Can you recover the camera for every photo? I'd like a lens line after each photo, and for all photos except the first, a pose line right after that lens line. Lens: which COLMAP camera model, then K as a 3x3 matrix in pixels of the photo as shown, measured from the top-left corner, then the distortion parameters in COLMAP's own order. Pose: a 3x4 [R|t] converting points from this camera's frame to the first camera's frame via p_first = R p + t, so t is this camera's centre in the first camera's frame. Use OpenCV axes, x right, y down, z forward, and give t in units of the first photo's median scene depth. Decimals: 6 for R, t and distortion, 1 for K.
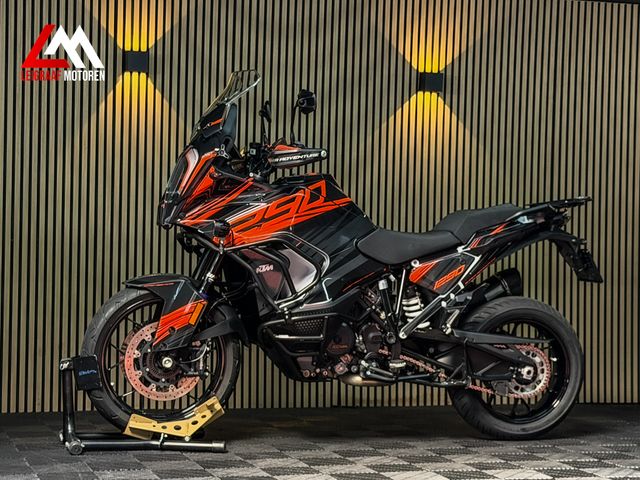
lens RADIAL K [[1393.3, 0, 319.0], [0, 1393.3, 241.4], [0, 0, 1]] dist [0.107551, 0.000000]
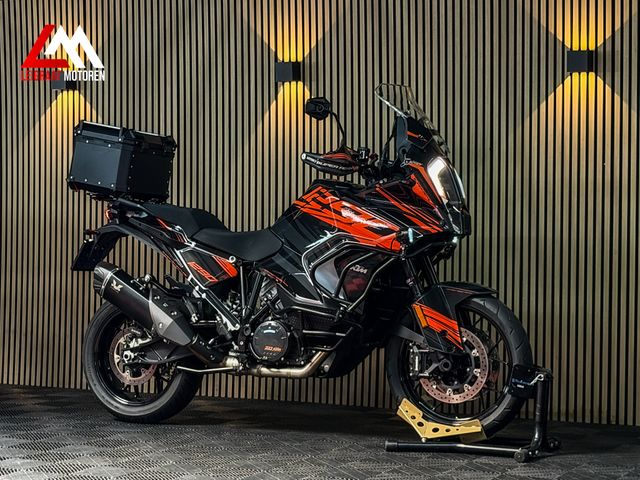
lens RADIAL K [[1468.1, 0, 320.2], [0, 1468.1, 236.5], [0, 0, 1]] dist [0.141072, 0.000000]
pose [[0.722585, -0.008817, -0.691226, 0.759348], [0.010984, 0.999939, -0.001272, -0.002696], [0.691195, -0.006673, 0.722638, 0.245024]]
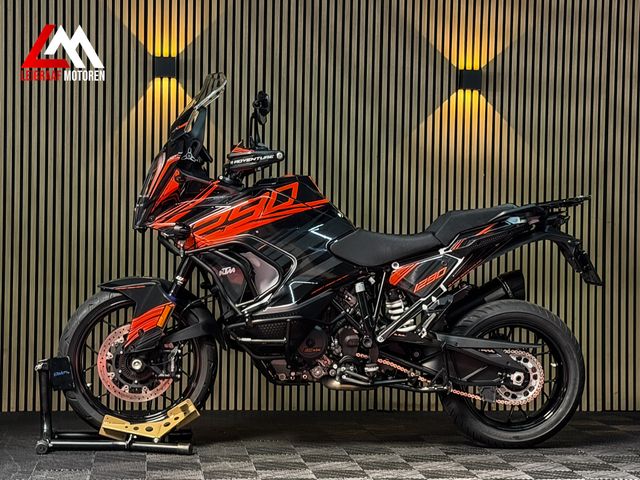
lens RADIAL K [[1393.3, 0, 324.3], [0, 1393.3, 239.3], [0, 0, 1]] dist [0.107551, 0.000000]
pose [[0.983934, -0.005703, -0.178444, 0.189488], [0.005301, 0.999982, -0.002729, -0.000344], [0.178457, 0.001740, 0.983946, 0.026219]]
